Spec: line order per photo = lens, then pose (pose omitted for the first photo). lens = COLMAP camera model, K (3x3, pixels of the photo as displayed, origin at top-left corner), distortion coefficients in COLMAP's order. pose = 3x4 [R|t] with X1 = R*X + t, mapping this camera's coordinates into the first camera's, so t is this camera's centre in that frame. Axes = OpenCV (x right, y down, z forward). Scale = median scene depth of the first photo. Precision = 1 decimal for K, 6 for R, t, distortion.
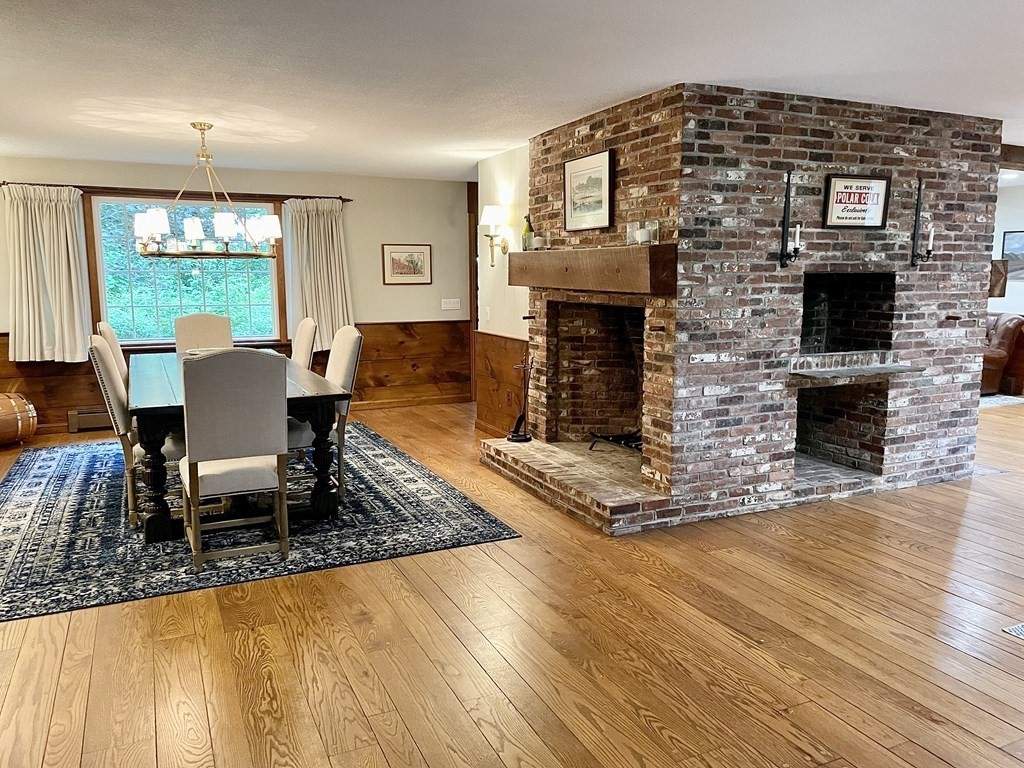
lens RADIAL K [[778.4, 0, 522.0], [0, 778.4, 383.5], [0, 0, 1]] dist [0.063424, -0.082001]
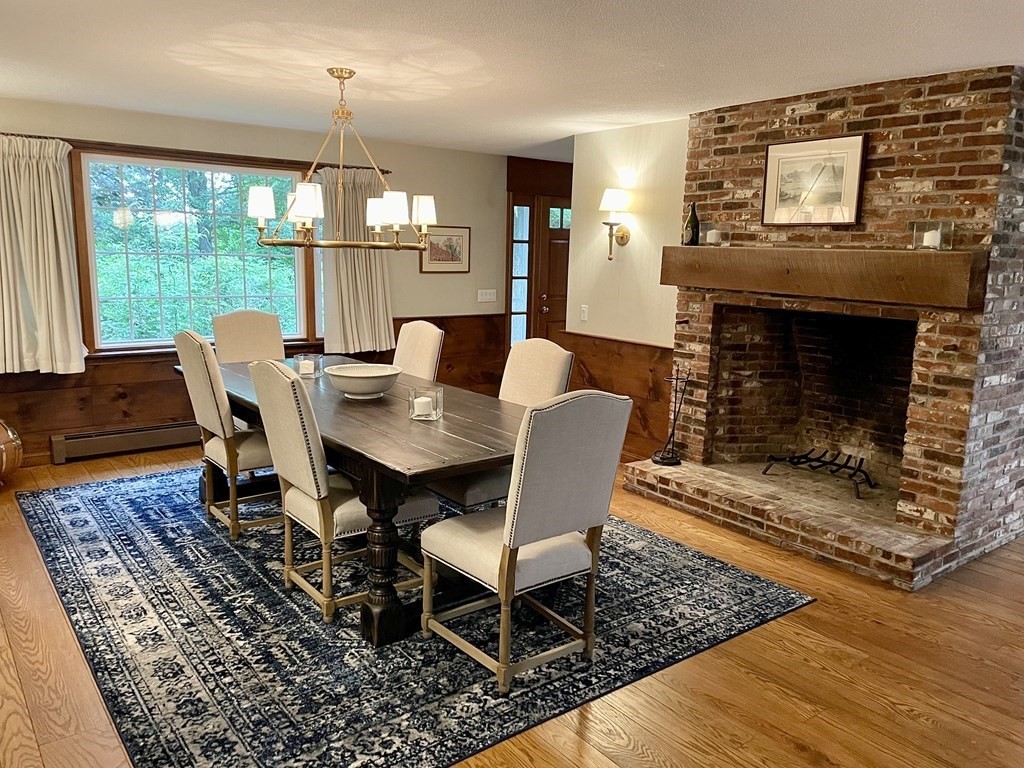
lens RADIAL K [[778.4, 0, 507.4], [0, 778.4, 379.2], [0, 0, 1]] dist [0.063424, -0.082001]
pose [[0.975923, -0.012092, 0.217779, -0.453823], [0.005483, 0.999507, 0.030924, -0.059918], [-0.218045, -0.028985, 0.975508, 0.236759]]
